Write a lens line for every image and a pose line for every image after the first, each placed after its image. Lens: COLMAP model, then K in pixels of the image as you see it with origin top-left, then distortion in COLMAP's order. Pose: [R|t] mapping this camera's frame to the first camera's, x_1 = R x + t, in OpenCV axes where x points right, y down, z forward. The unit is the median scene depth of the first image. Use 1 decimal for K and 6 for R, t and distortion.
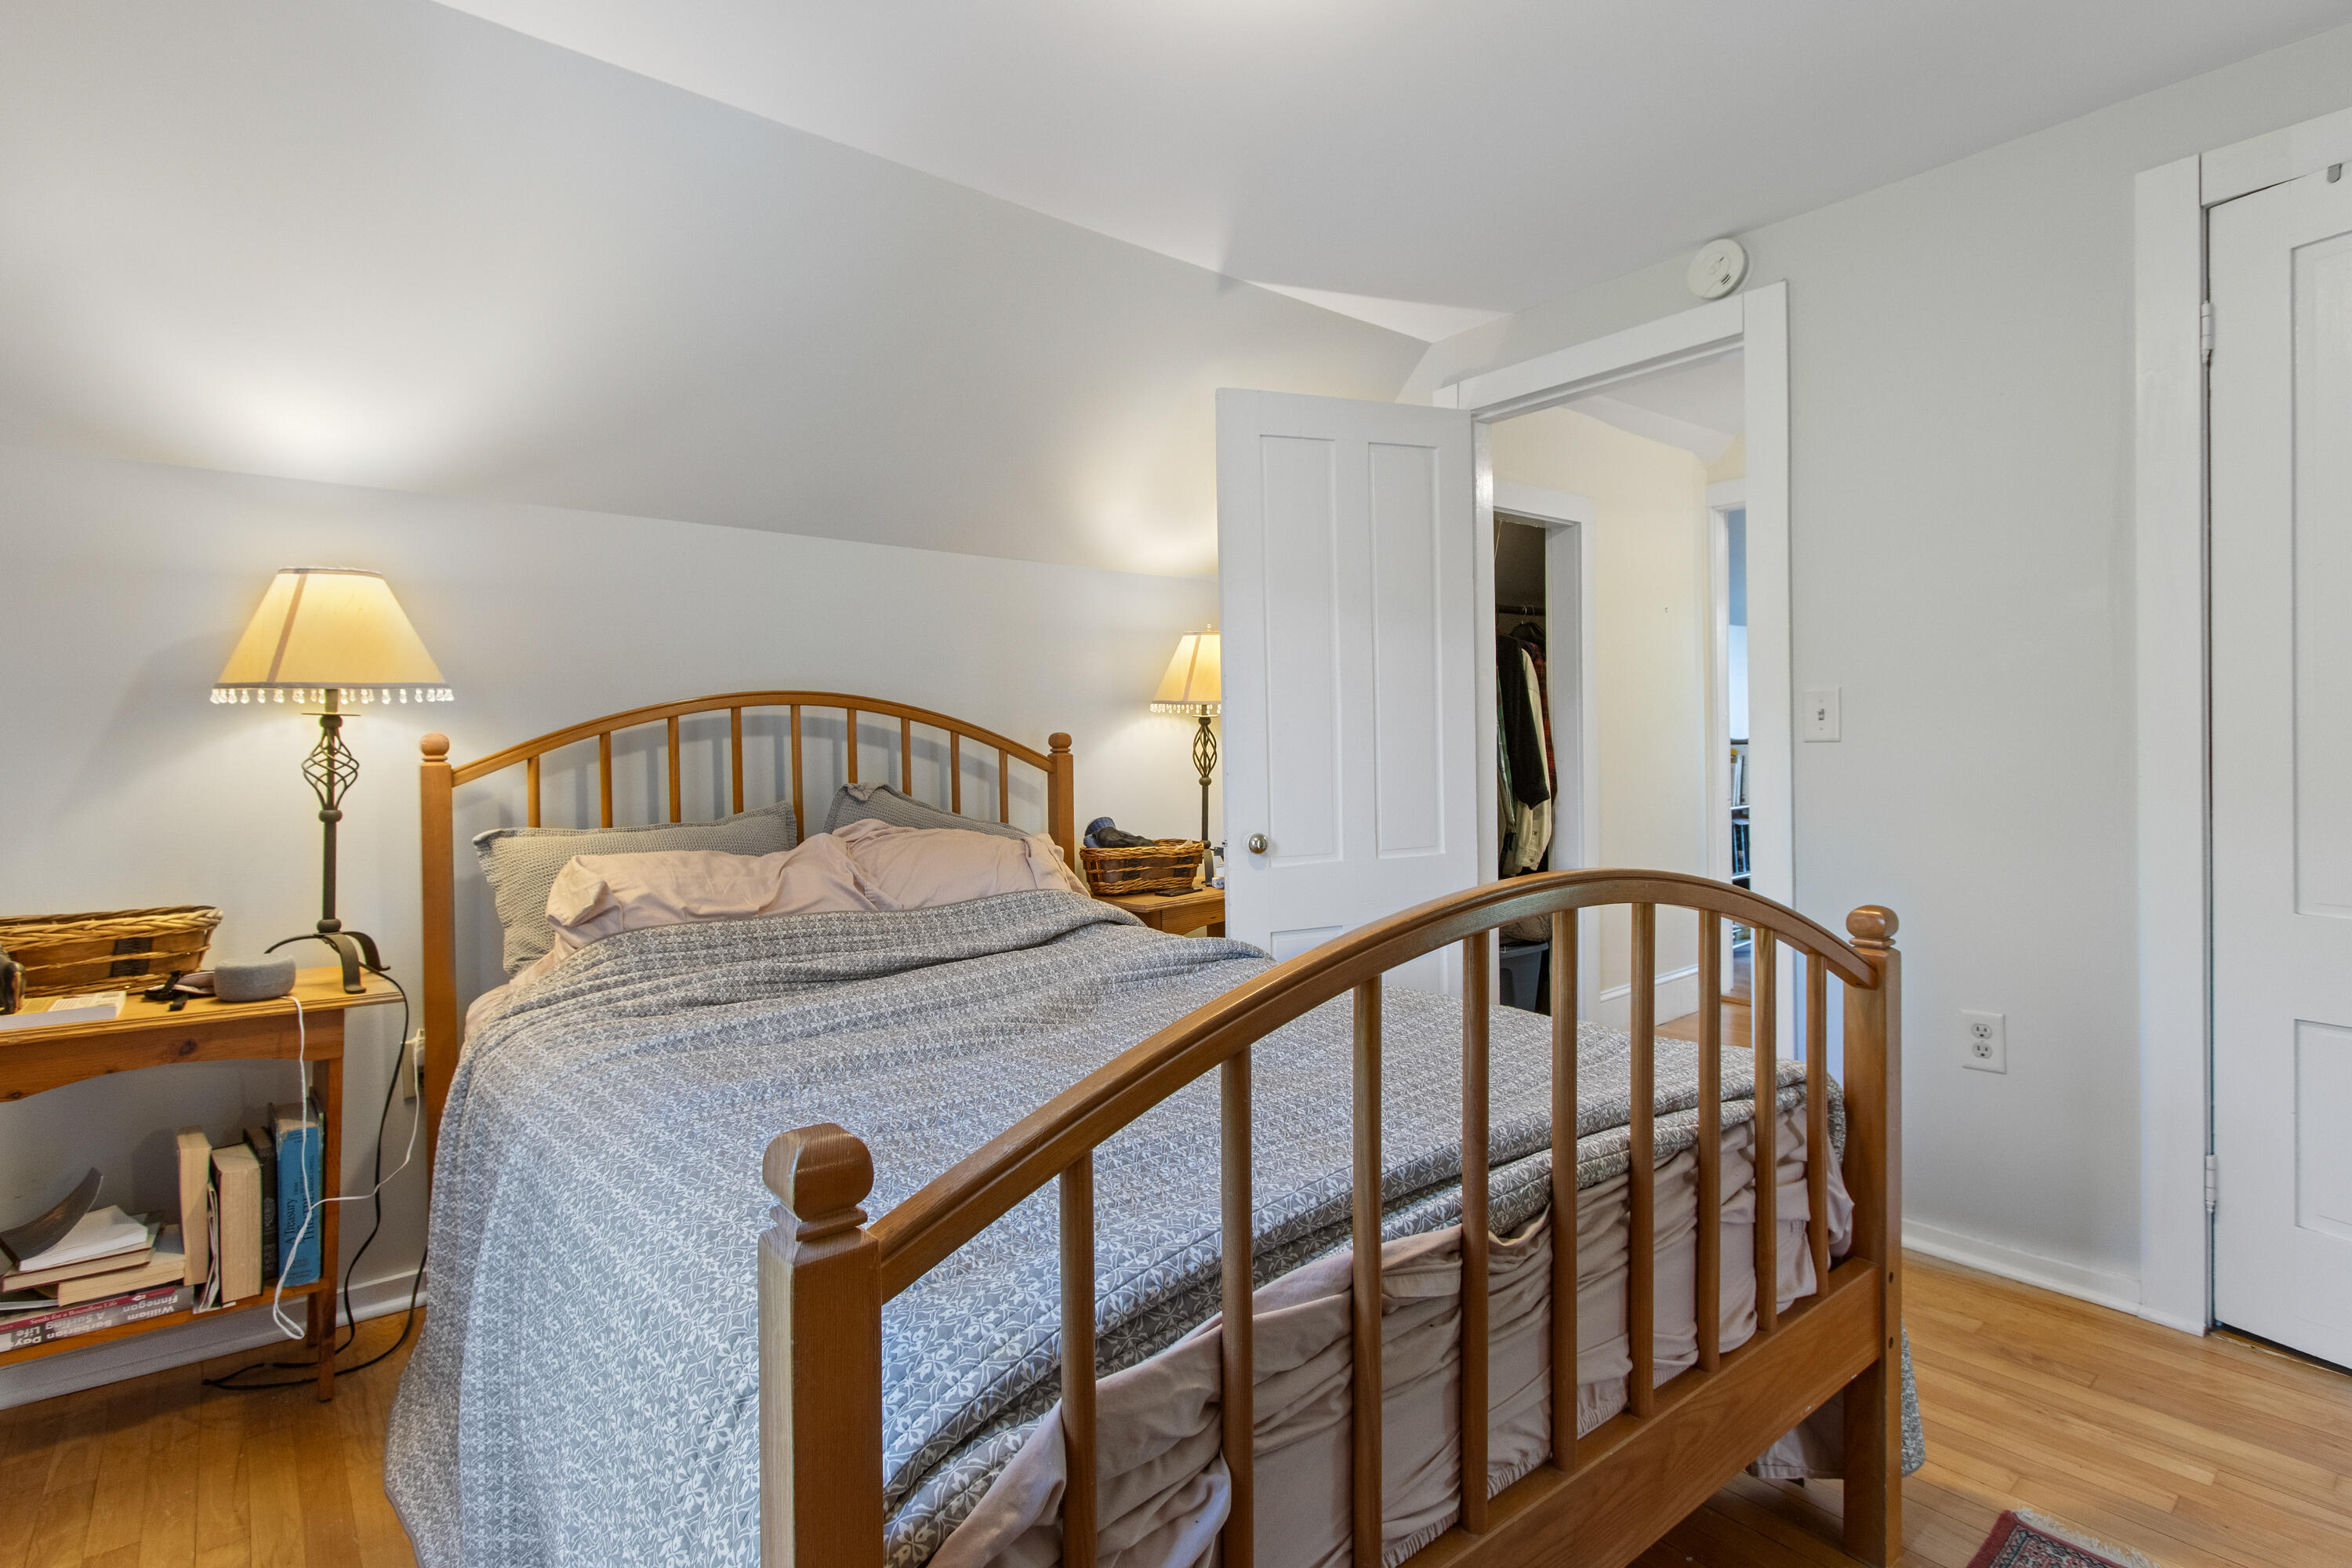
lens RADIAL K [[1120.6, 0, 1185.9], [0, 1120.6, 766.4], [0, 0, 1]] dist [0.009734, -0.000213]
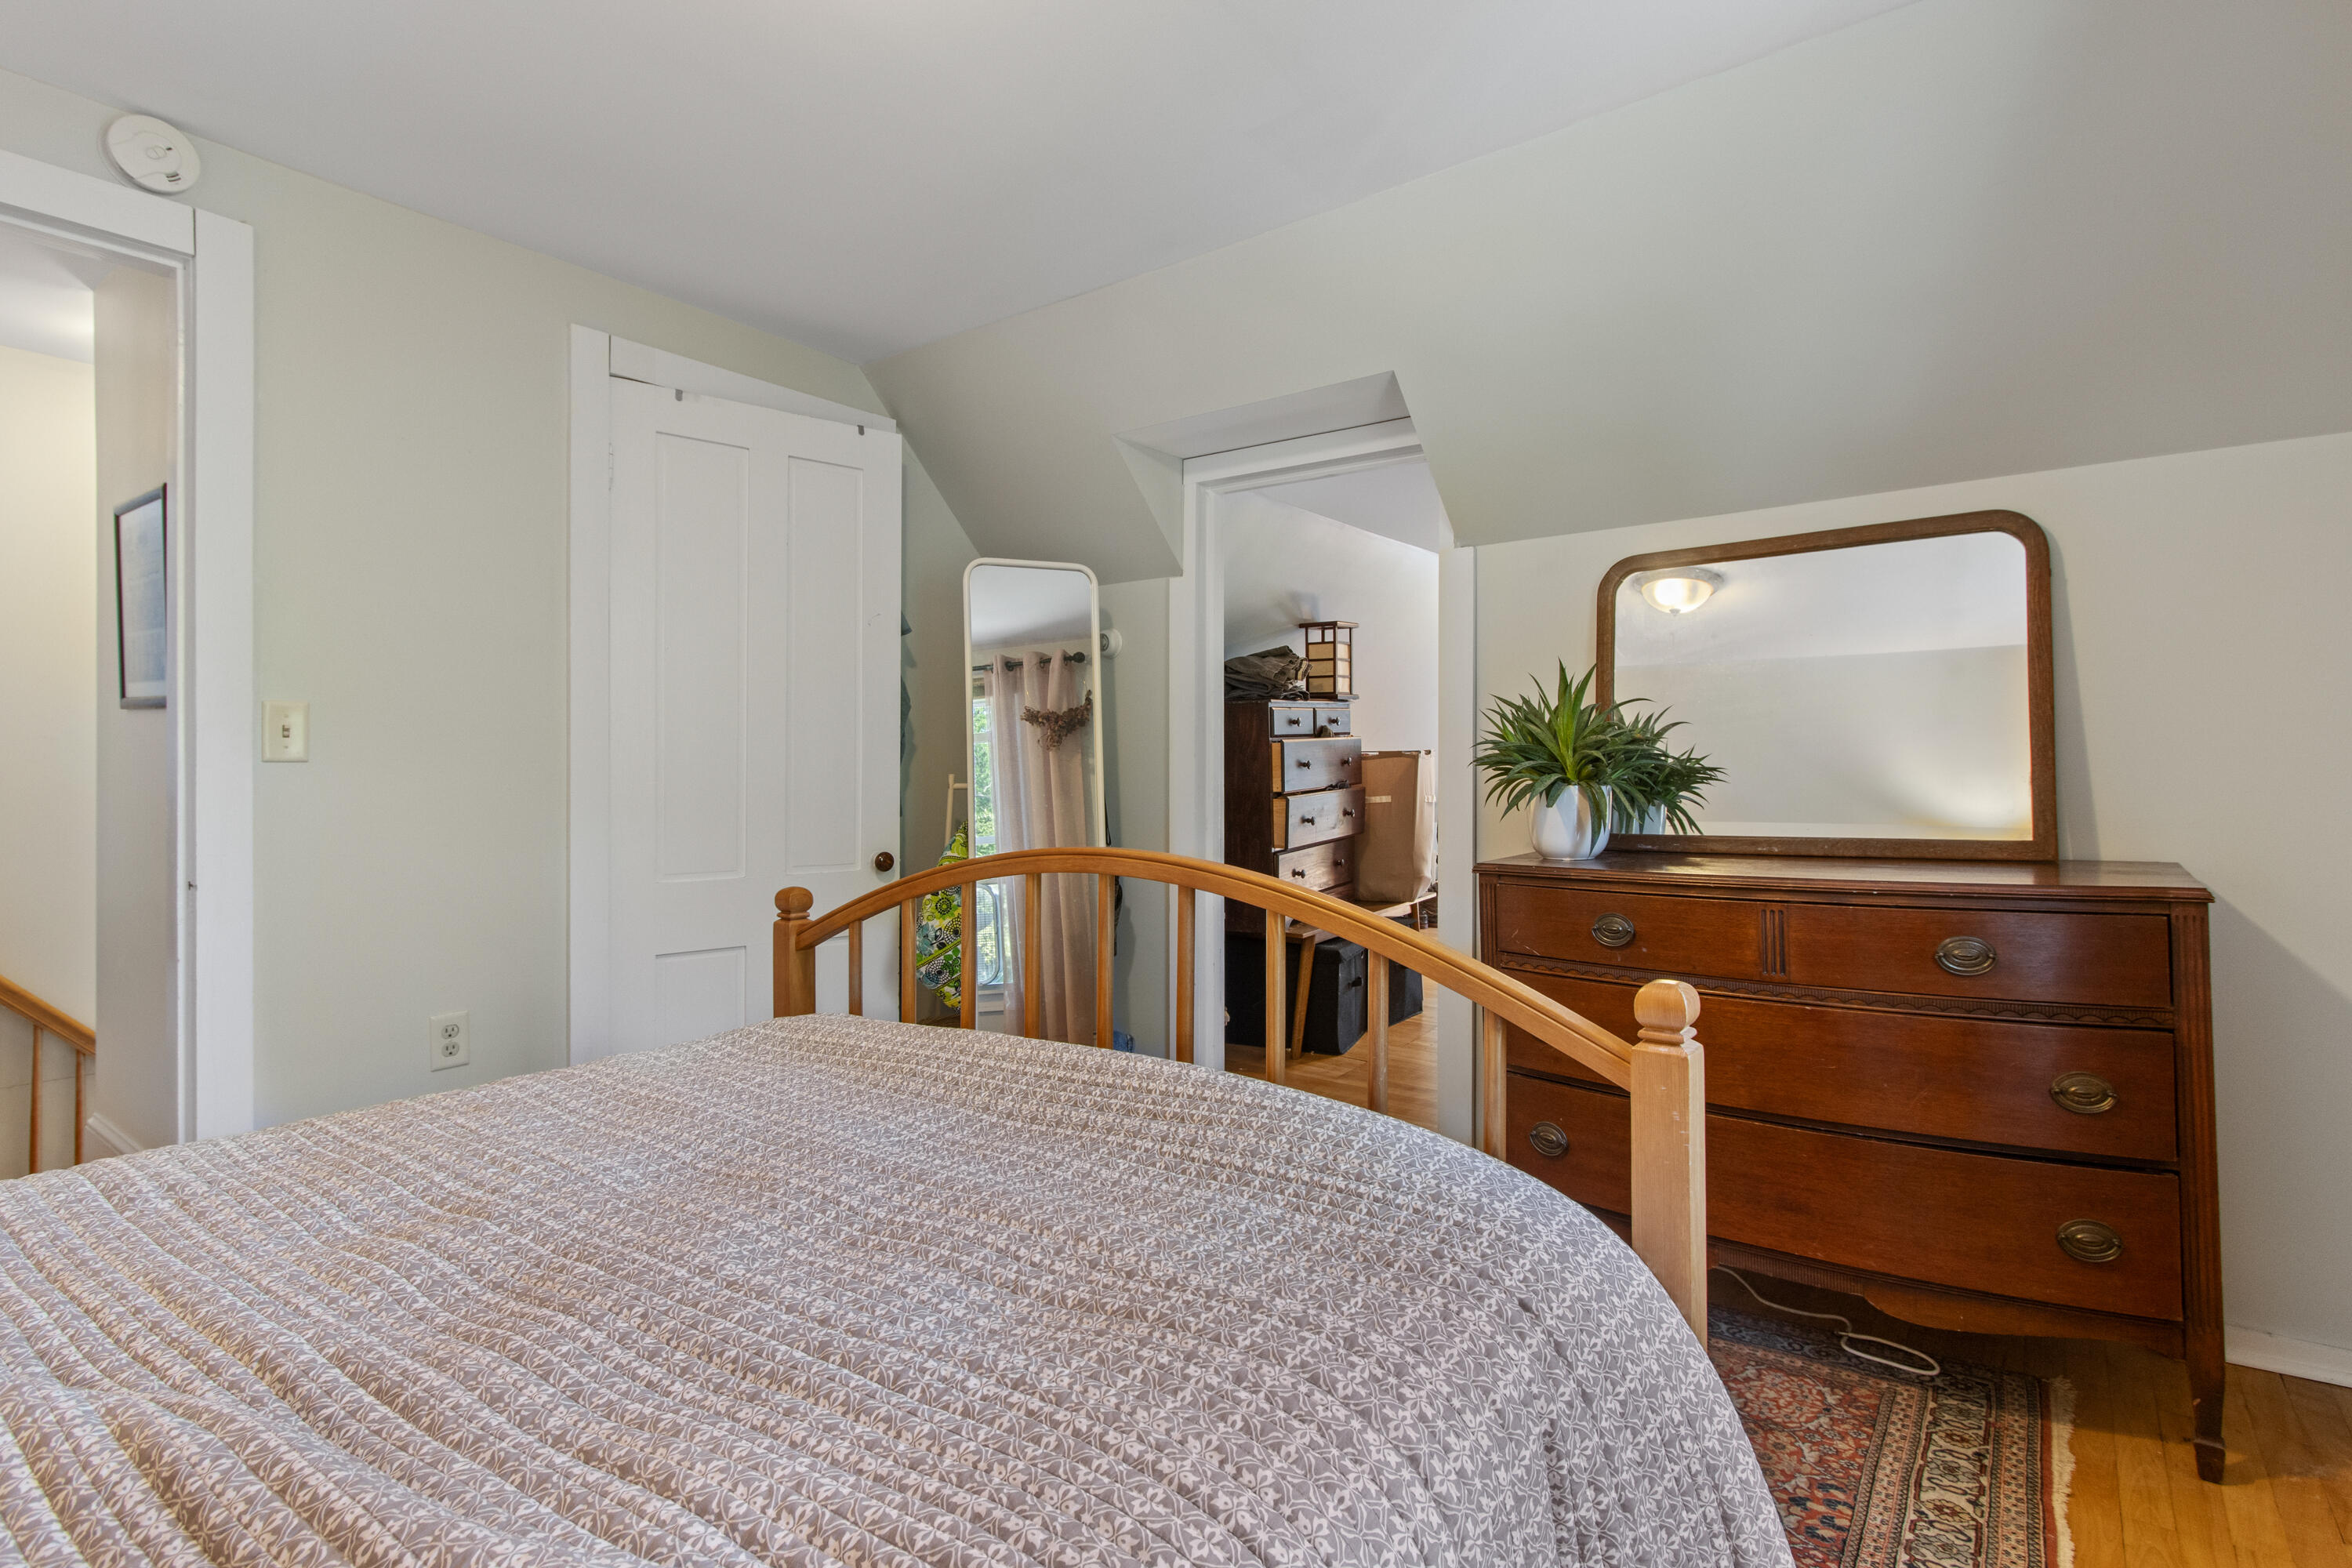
lens RADIAL K [[1120.6, 0, 1173.0], [0, 1120.6, 765.7], [0, 0, 1]] dist [0.009734, -0.000213]
pose [[-0.210883, 0.008356, 0.977476, -0.494493], [0.023294, 0.999722, -0.003521, 0.000608], [-0.977234, 0.022026, -0.211019, 0.545372]]
